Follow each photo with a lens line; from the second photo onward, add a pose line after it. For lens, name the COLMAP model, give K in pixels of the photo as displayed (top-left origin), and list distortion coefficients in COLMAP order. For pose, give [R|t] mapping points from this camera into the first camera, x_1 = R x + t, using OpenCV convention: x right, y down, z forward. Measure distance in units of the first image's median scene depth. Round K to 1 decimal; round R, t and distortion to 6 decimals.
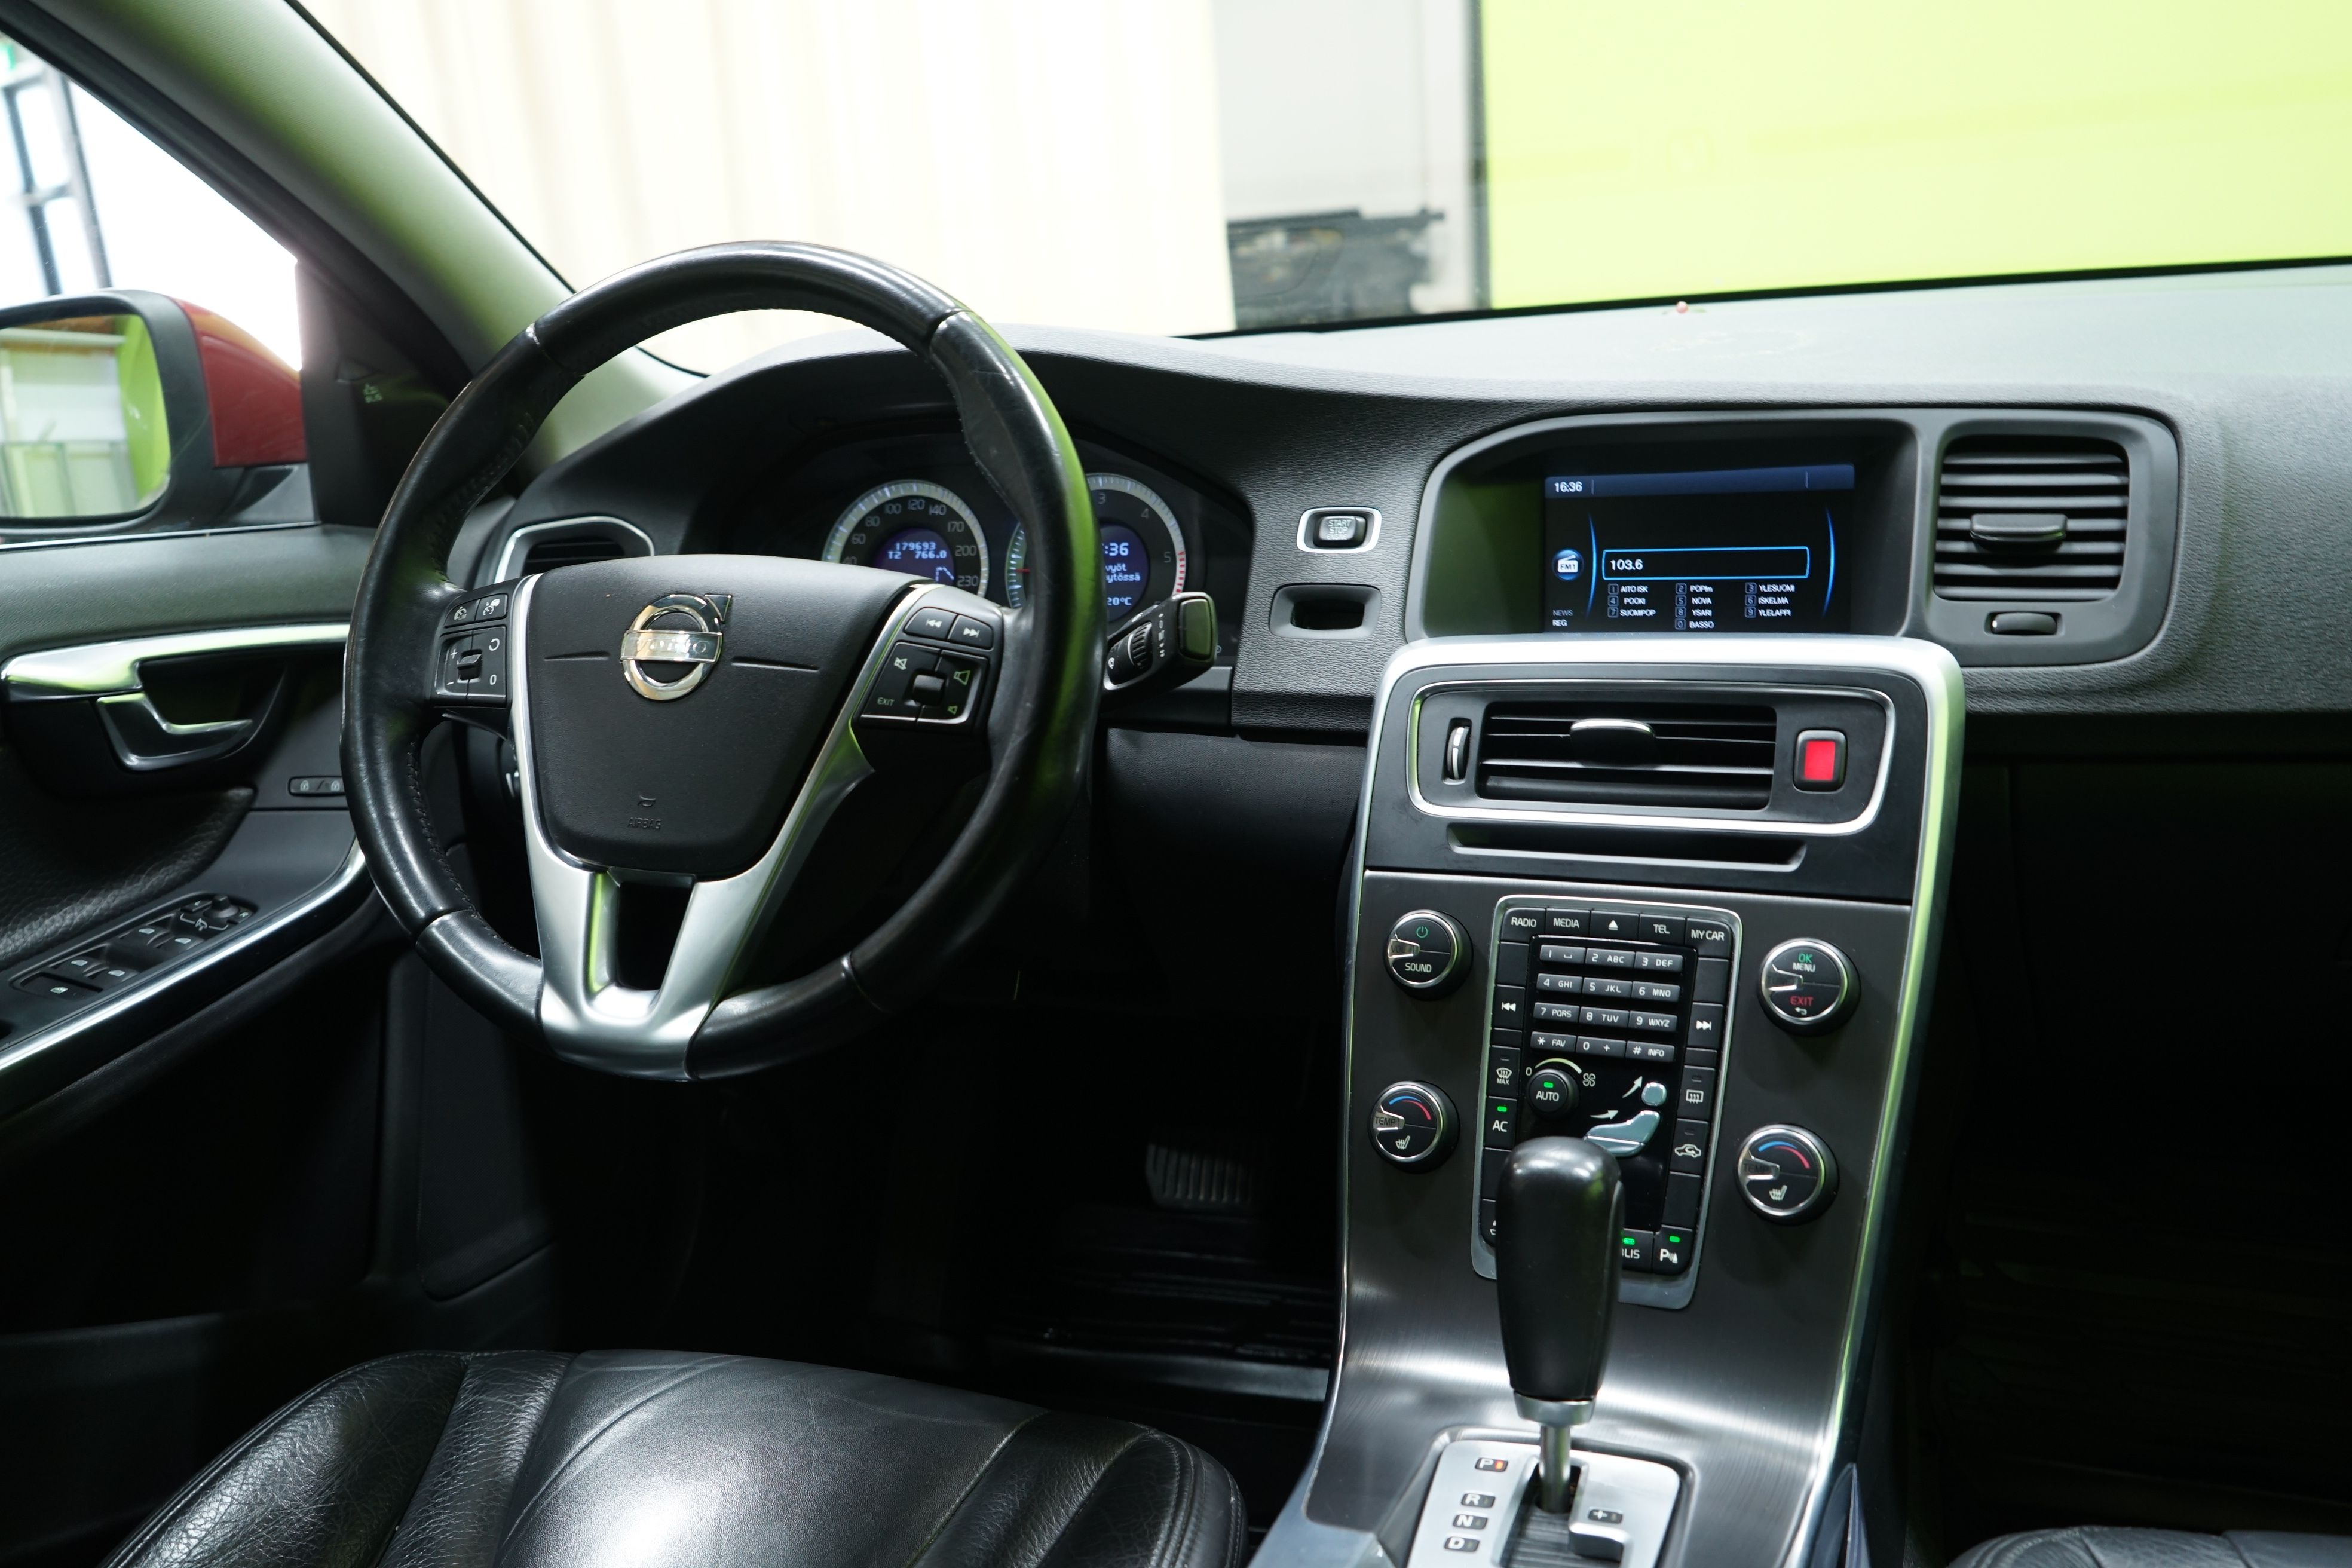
lens RADIAL K [[1917.4, 0, 1153.0], [0, 1917.4, 788.3], [0, 0, 1]] dist [-0.017978, 0.009993]
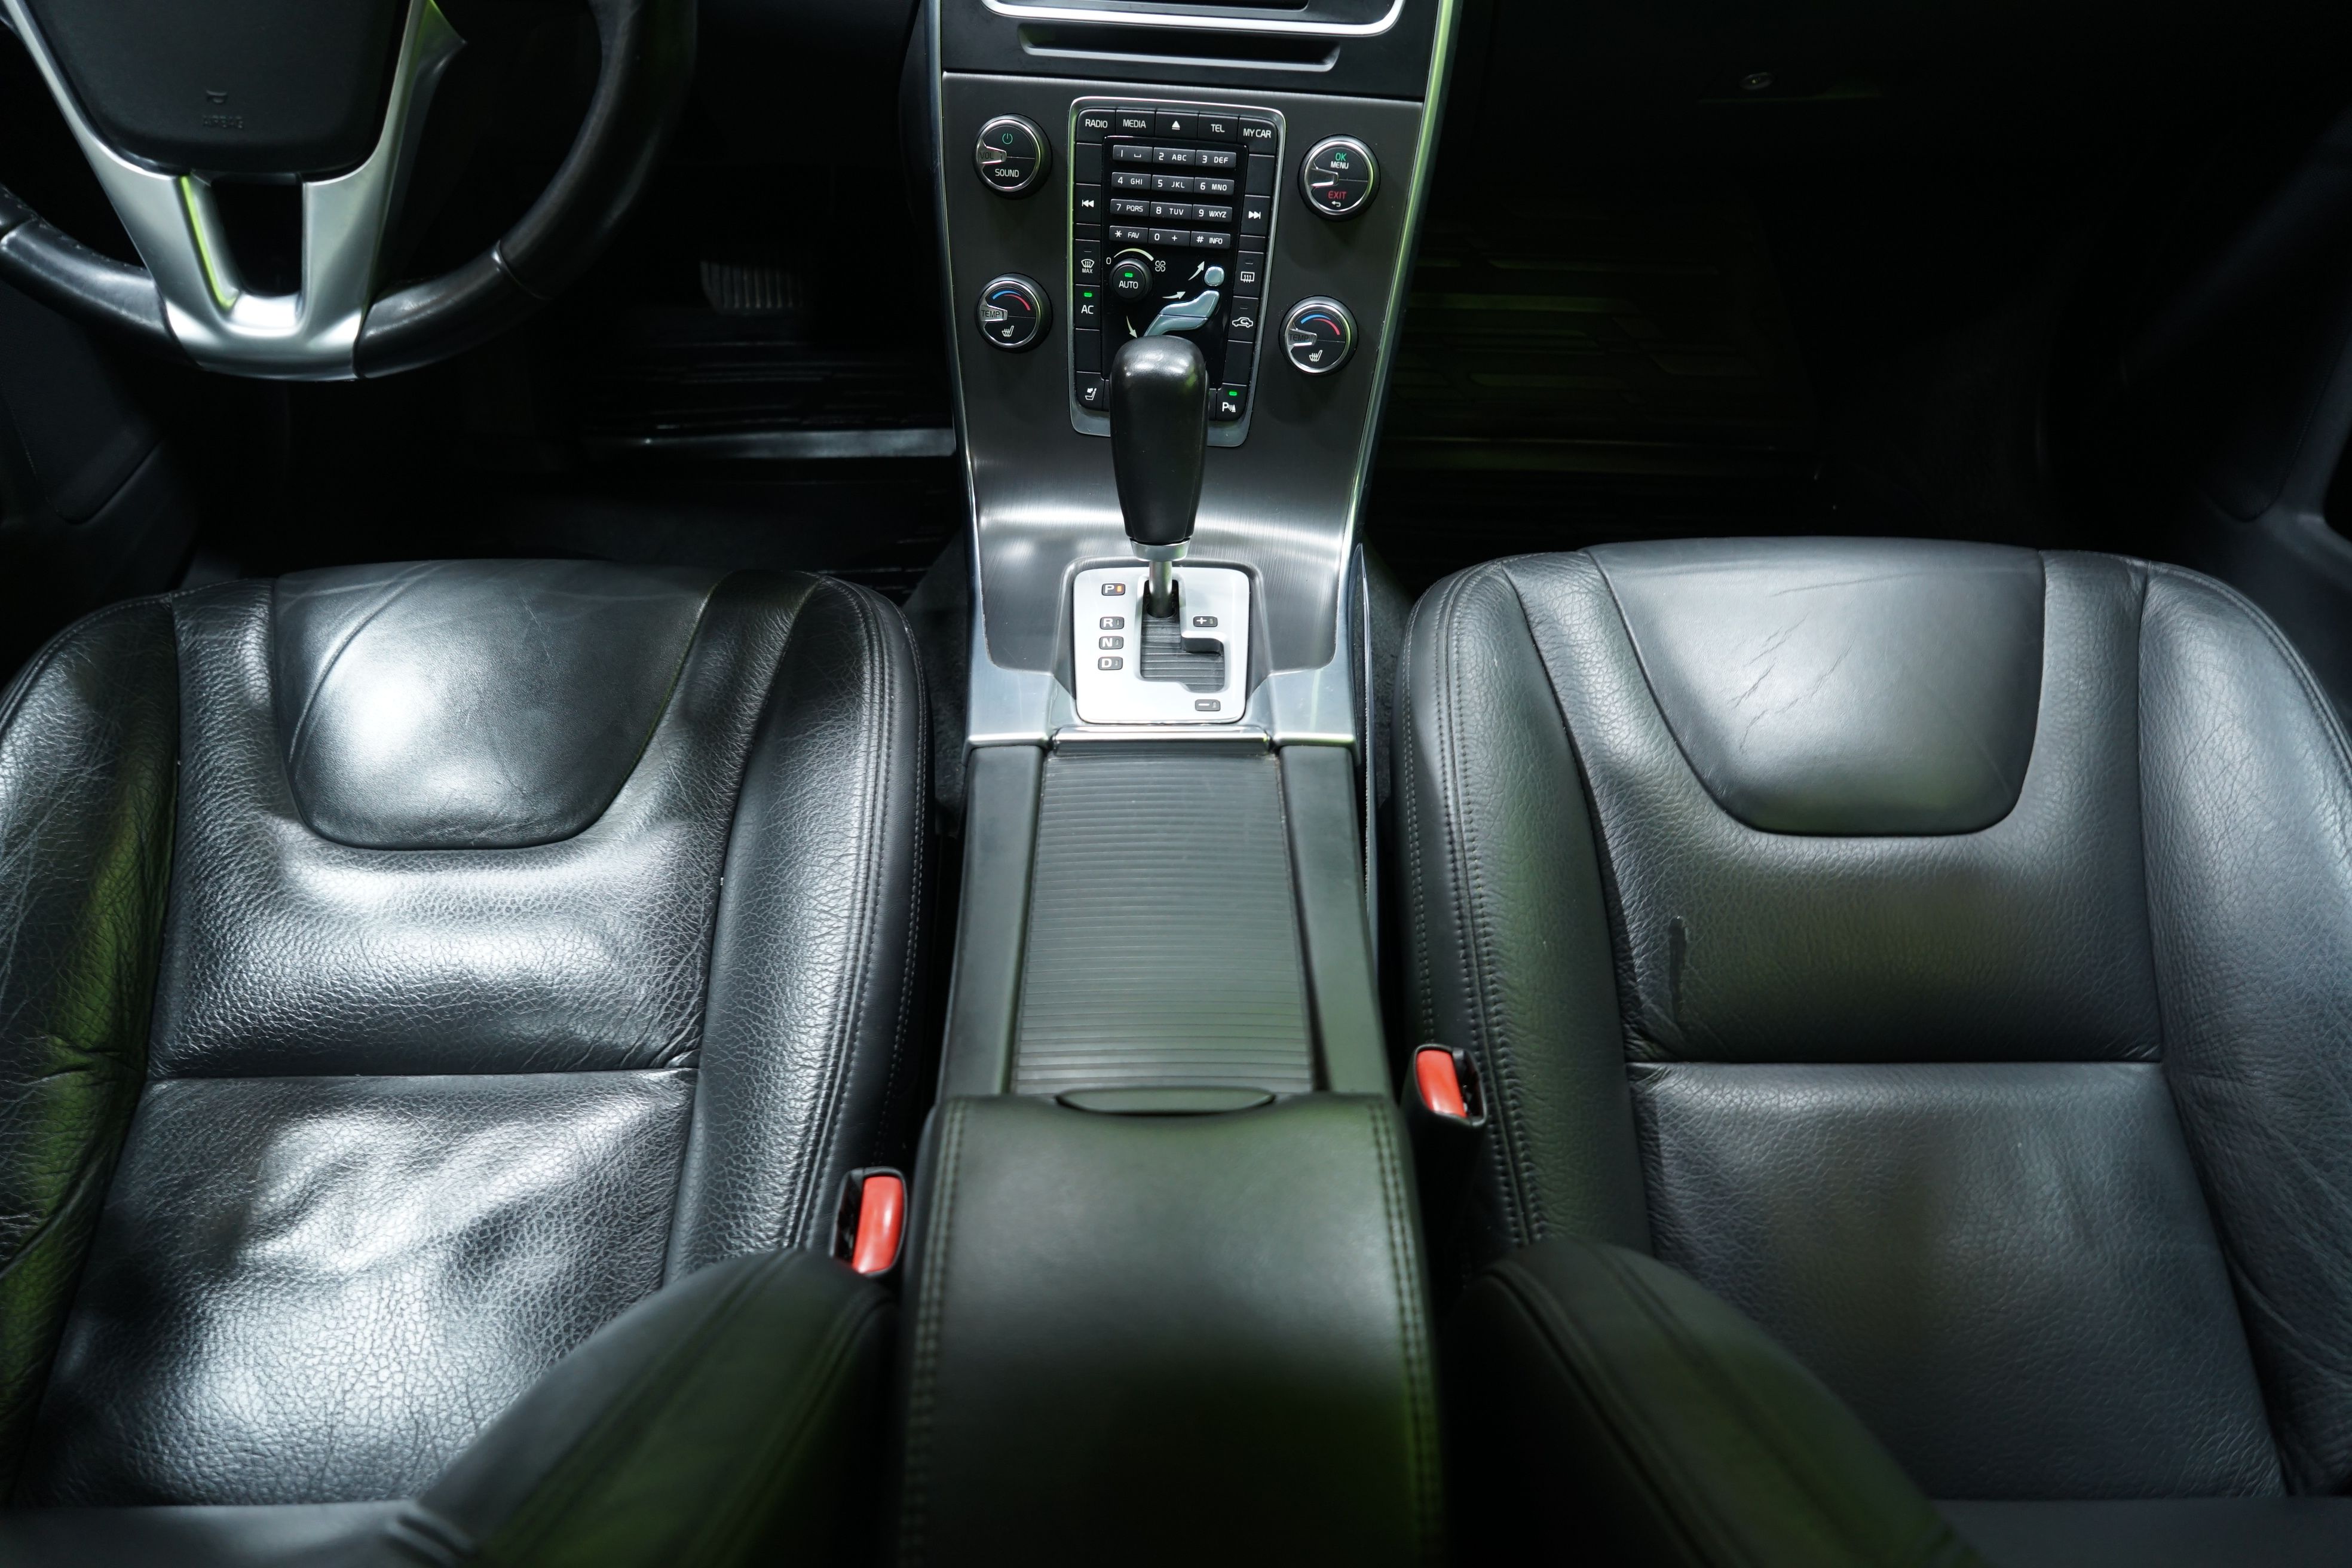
lens RADIAL K [[1554.1, 0, 1164.4], [0, 1554.1, 797.6], [0, 0, 1]] dist [-0.039916, 0.018446]
pose [[0.937747, -0.211387, 0.275582, -0.103998], [0.010782, 0.810793, 0.585234, -0.140921], [-0.347150, -0.545830, 0.762598, 0.079818]]
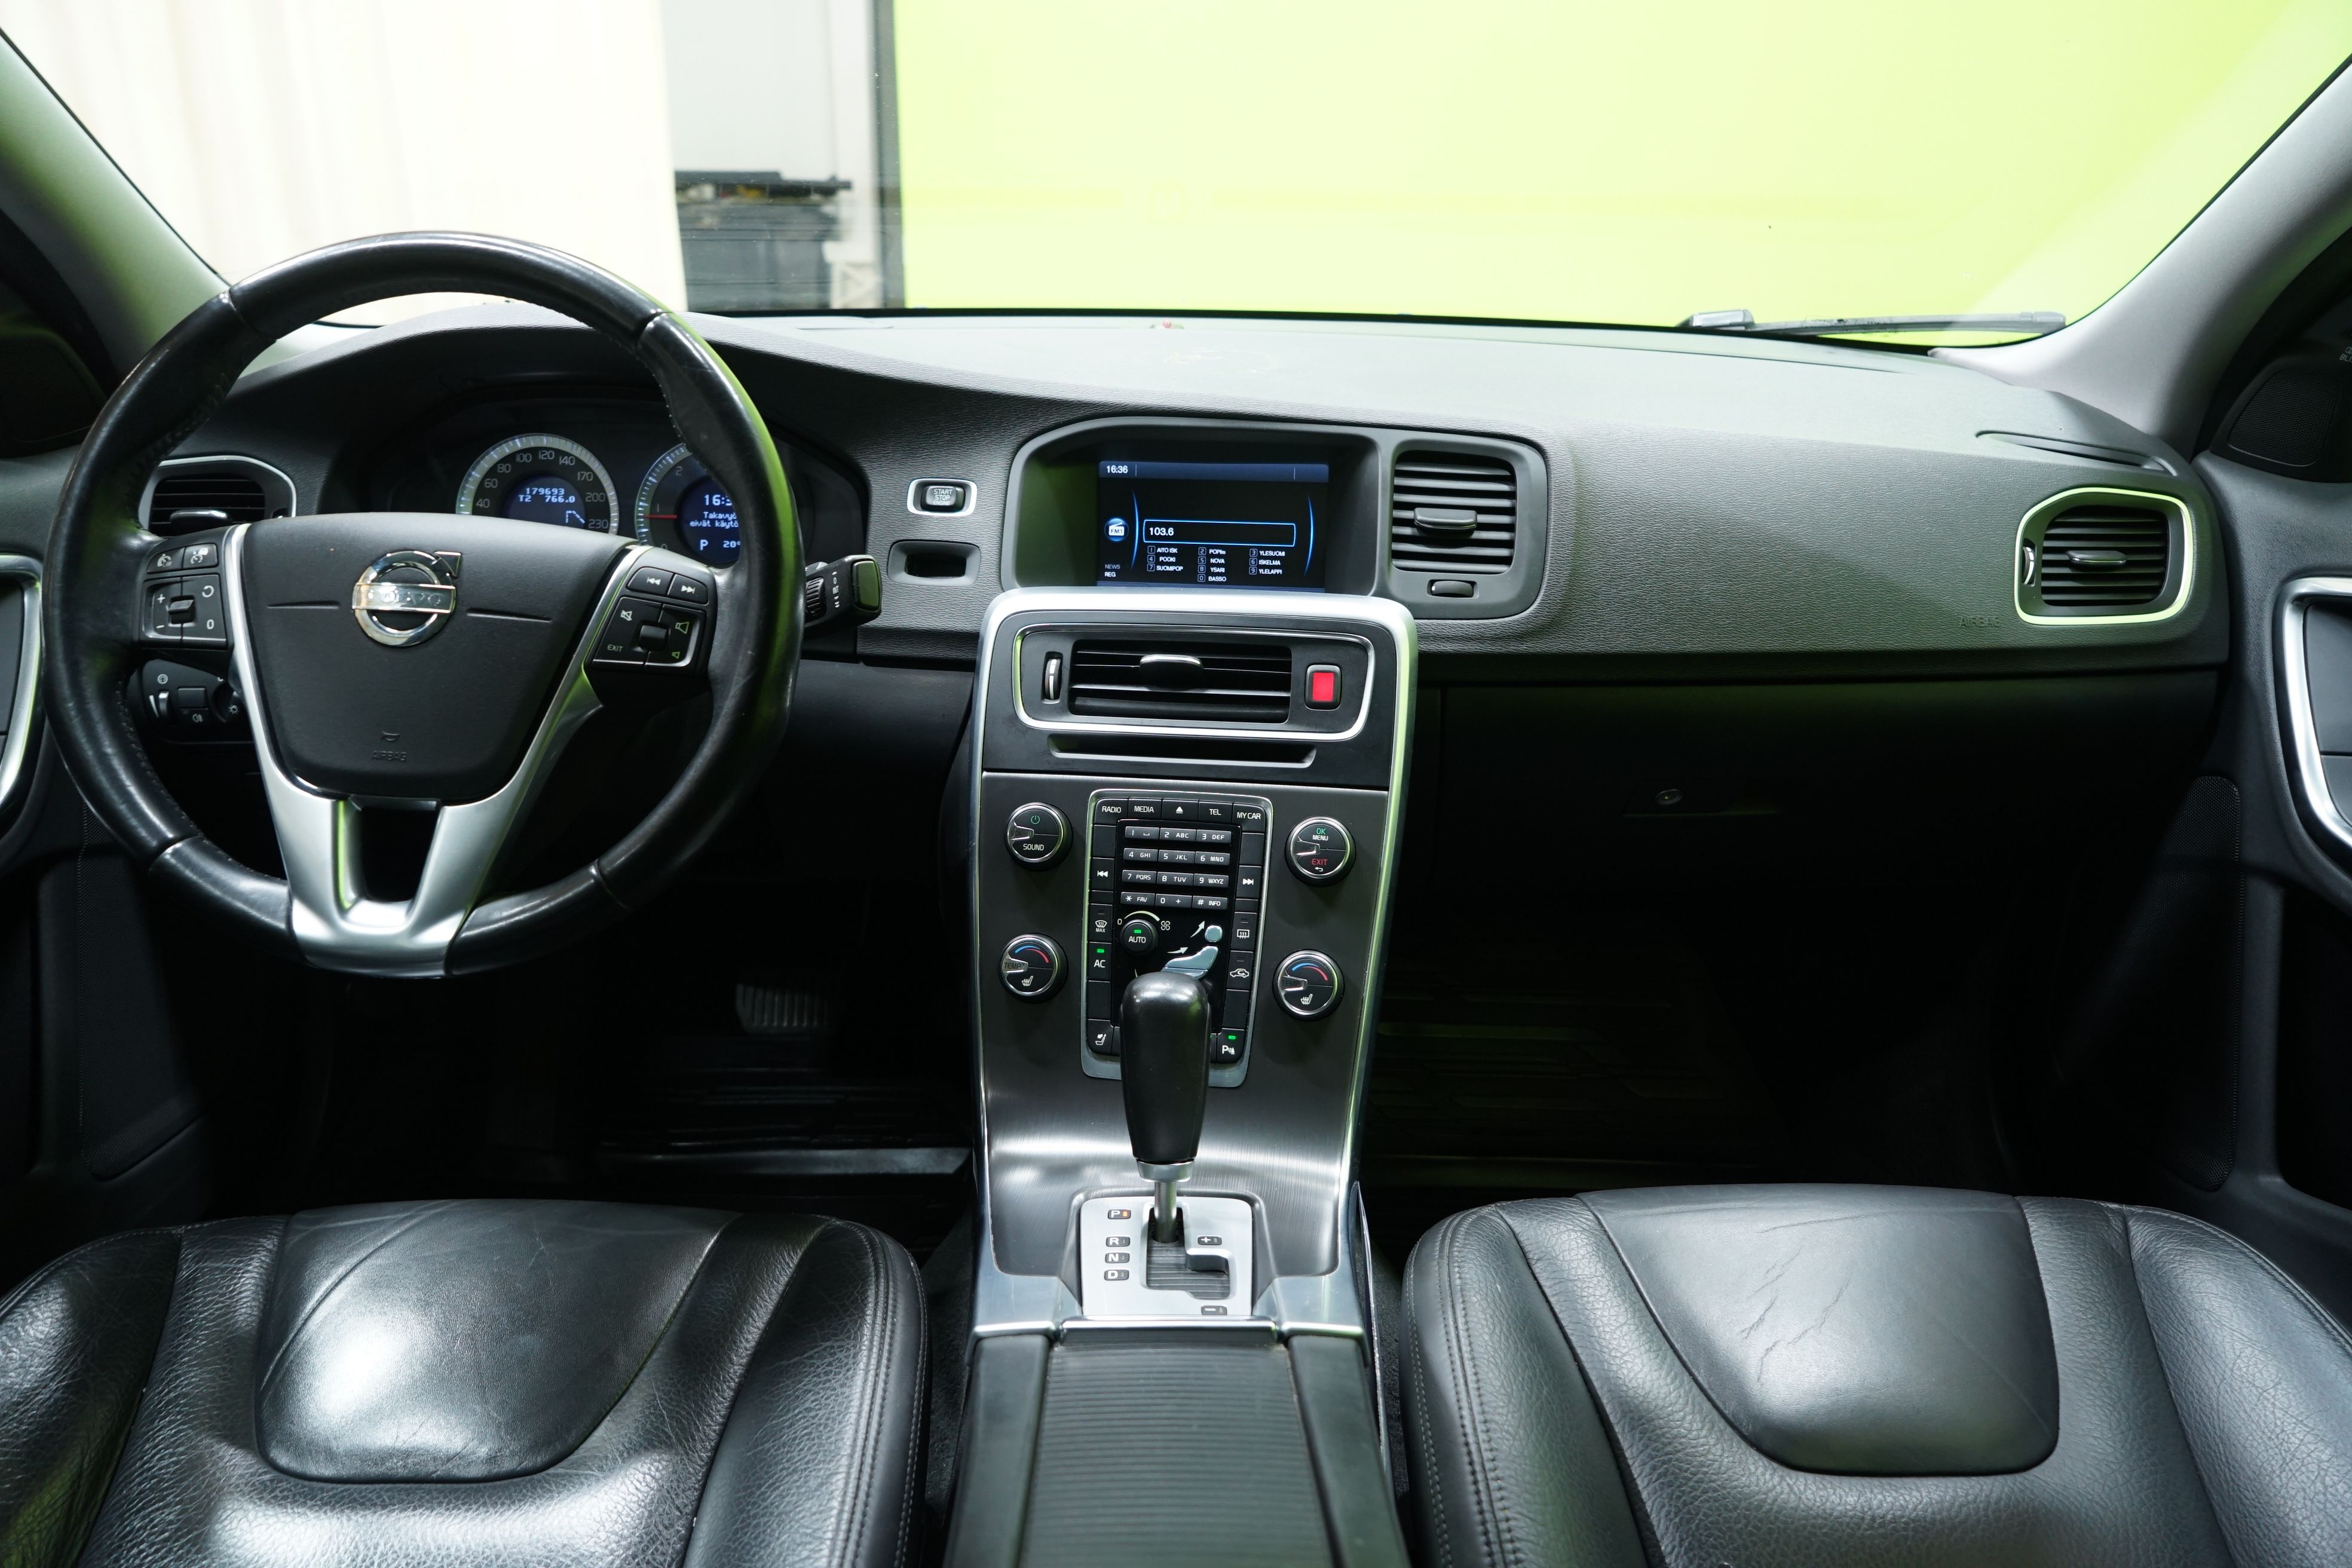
lens RADIAL K [[1554.1, 0, 1163.3], [0, 1554.1, 790.5], [0, 0, 1]] dist [-0.039916, 0.018446]
pose [[0.935300, -0.035254, 0.352096, -0.152113], [0.004716, 0.996178, 0.087217, -0.037000], [-0.353825, -0.079913, 0.931892, -0.010604]]
